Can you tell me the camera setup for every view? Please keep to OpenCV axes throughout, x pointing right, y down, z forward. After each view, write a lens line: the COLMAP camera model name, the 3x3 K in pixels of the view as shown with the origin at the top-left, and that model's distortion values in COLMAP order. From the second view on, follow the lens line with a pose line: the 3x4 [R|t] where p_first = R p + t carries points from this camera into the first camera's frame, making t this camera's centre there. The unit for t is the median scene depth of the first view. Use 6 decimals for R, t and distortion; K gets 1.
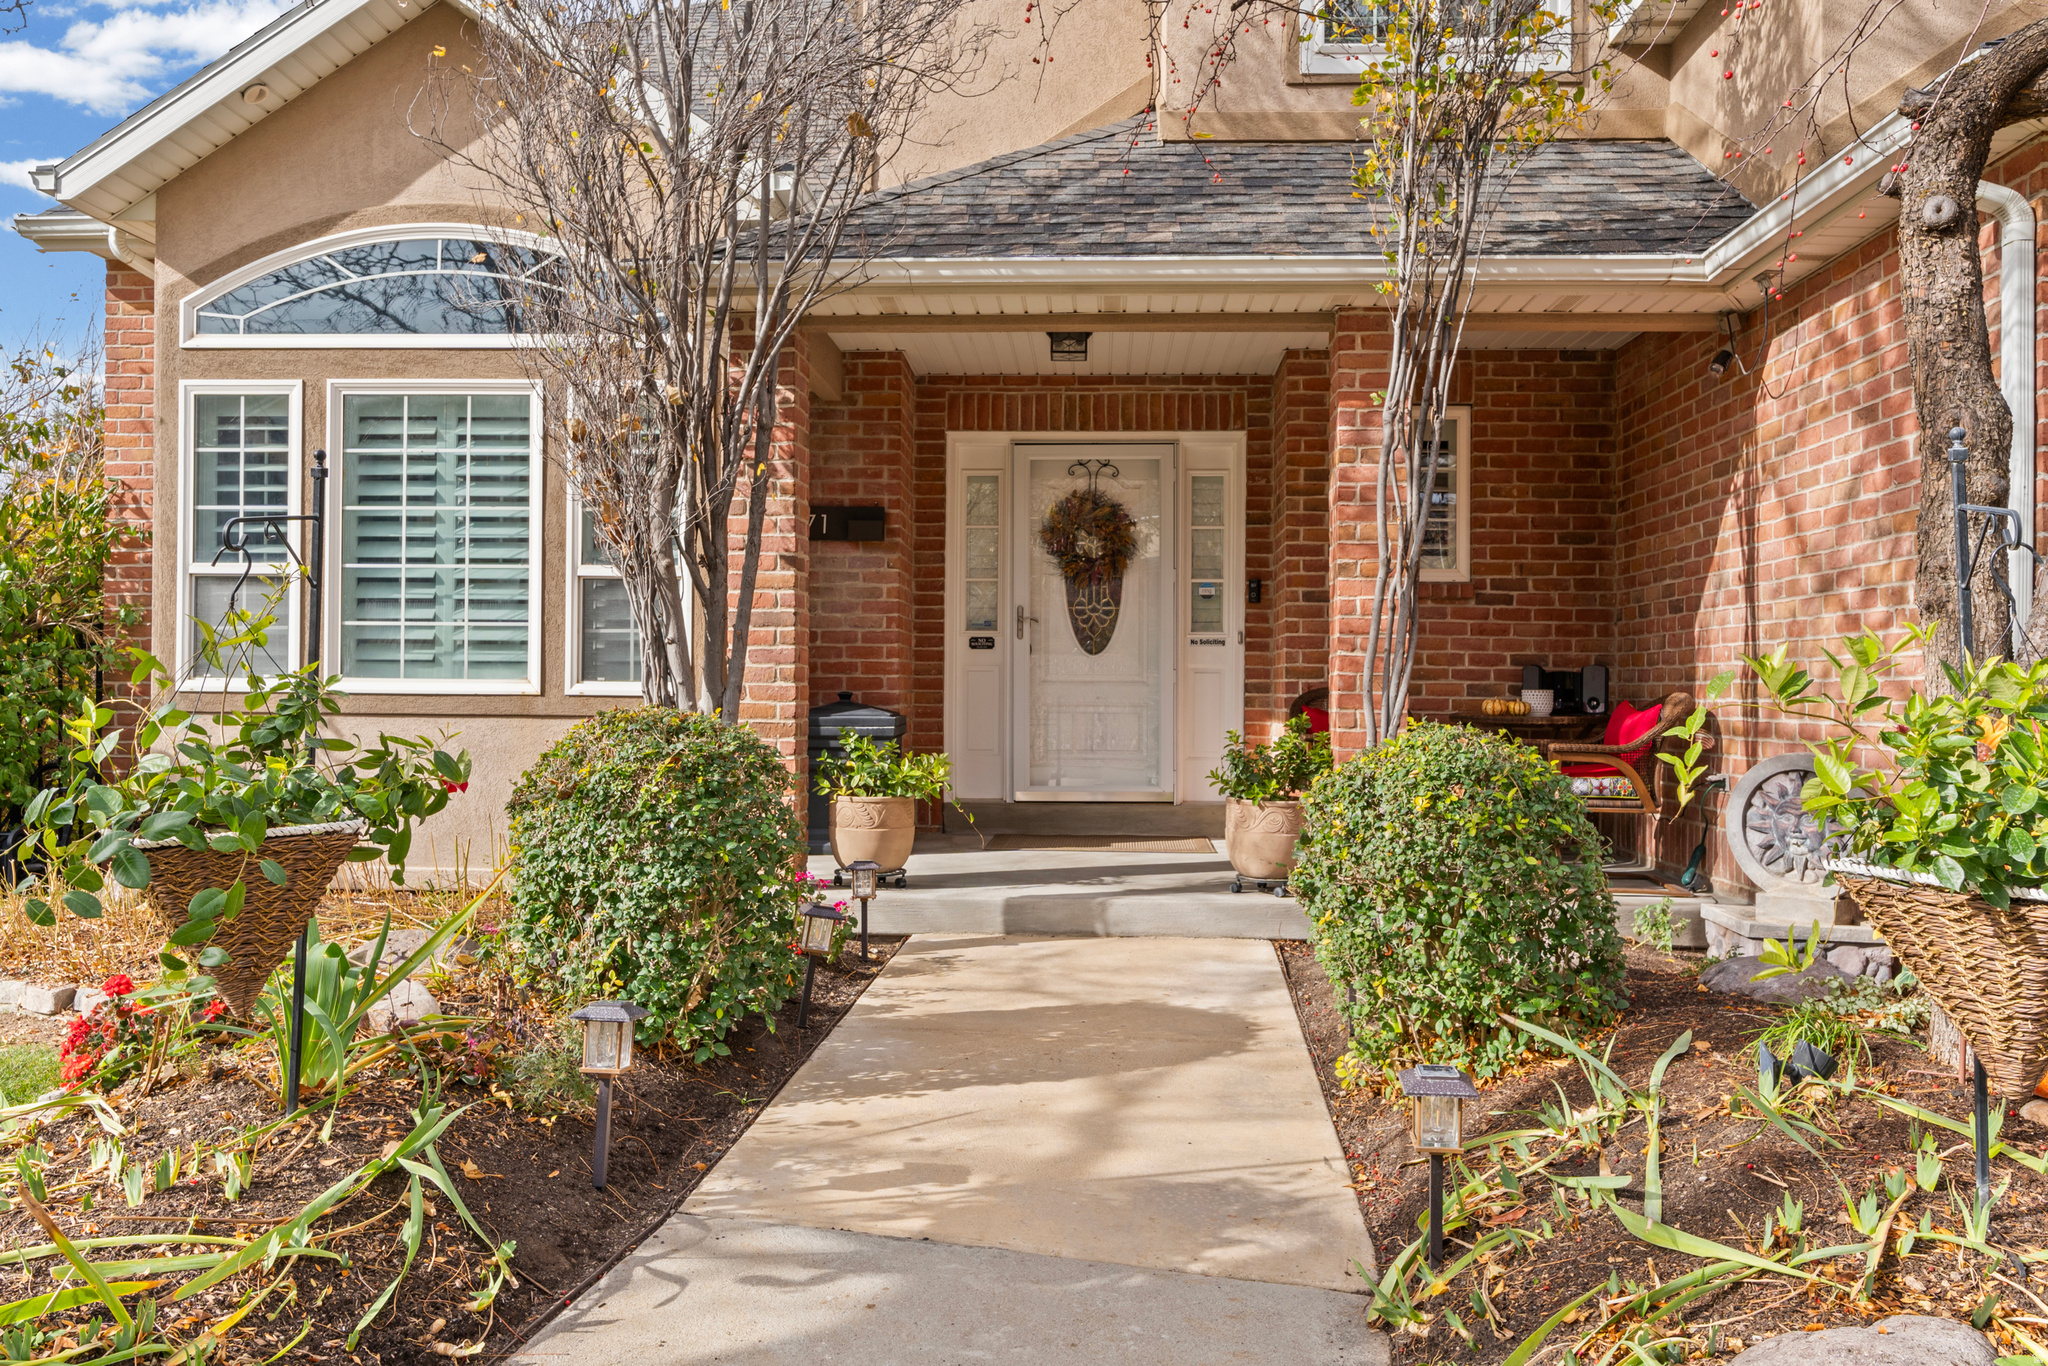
lens RADIAL K [[1570.7, 0, 1030.5], [0, 1570.7, 688.4], [0, 0, 1]] dist [-0.003888, 0.005967]
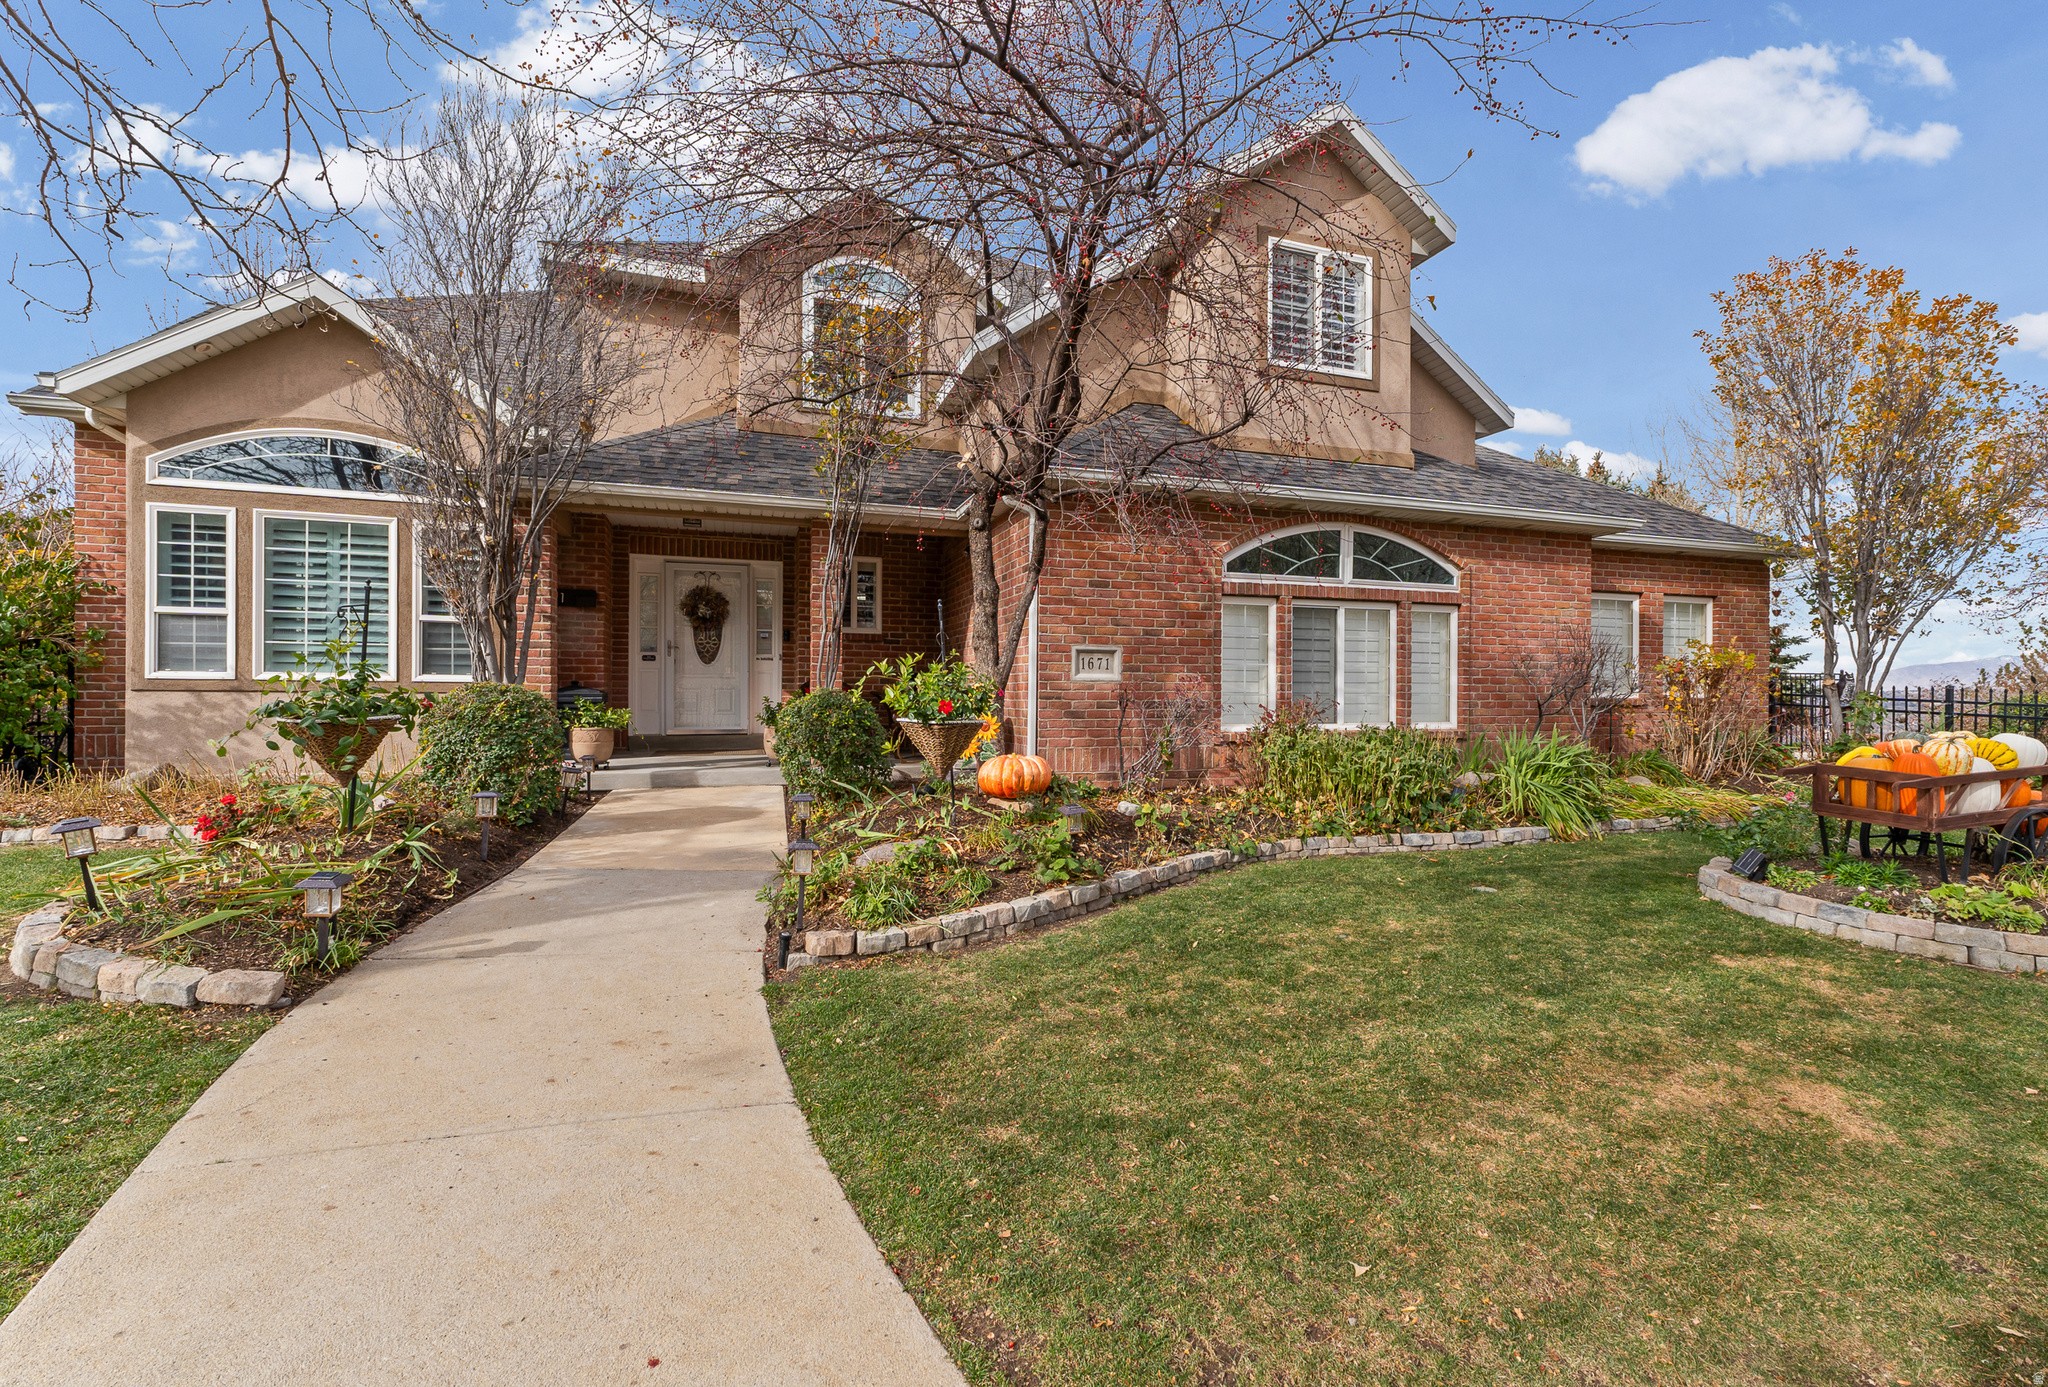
lens RADIAL K [[888.1, 0, 1043.4], [0, 888.1, 691.0], [0, 0, 1]] dist [0.012560, -0.001580]
pose [[0.928081, -0.000855, 0.372377, 0.016538], [-0.000462, 0.999994, 0.003447, 0.011677], [-0.372378, -0.003371, 0.928075, -0.310960]]
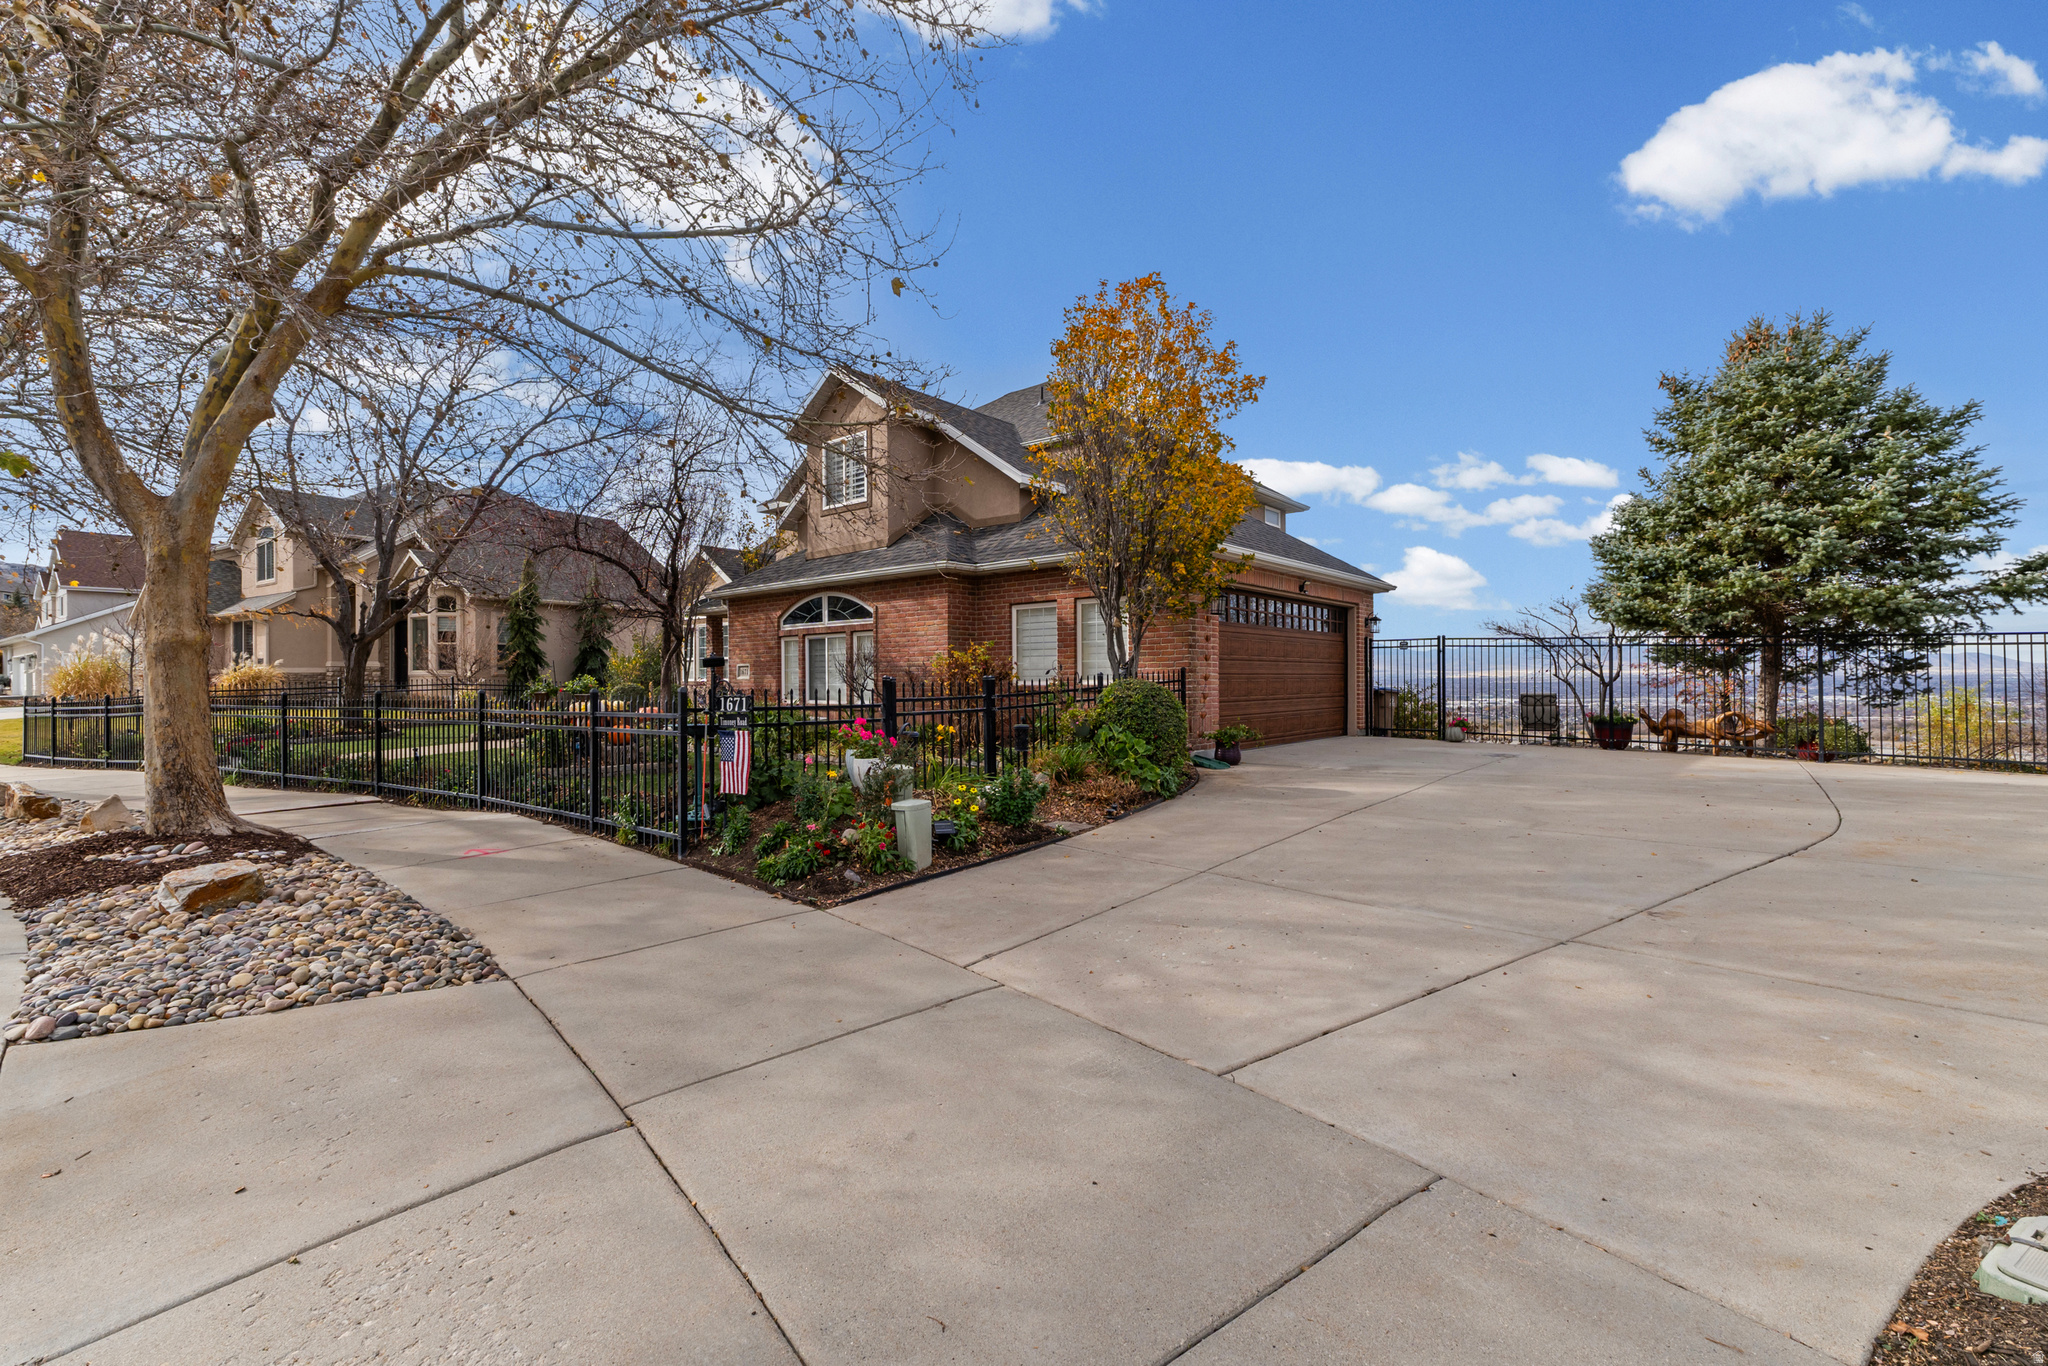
lens RADIAL K [[870.6, 0, 1025.9], [0, 870.6, 694.1], [0, 0, 1]] dist [0.018193, 0.000181]
pose [[0.802295, -0.006611, -0.596892, 2.301609], [0.007815, 0.999969, -0.000571, 0.046617], [0.596877, -0.004207, 0.802322, -0.754724]]
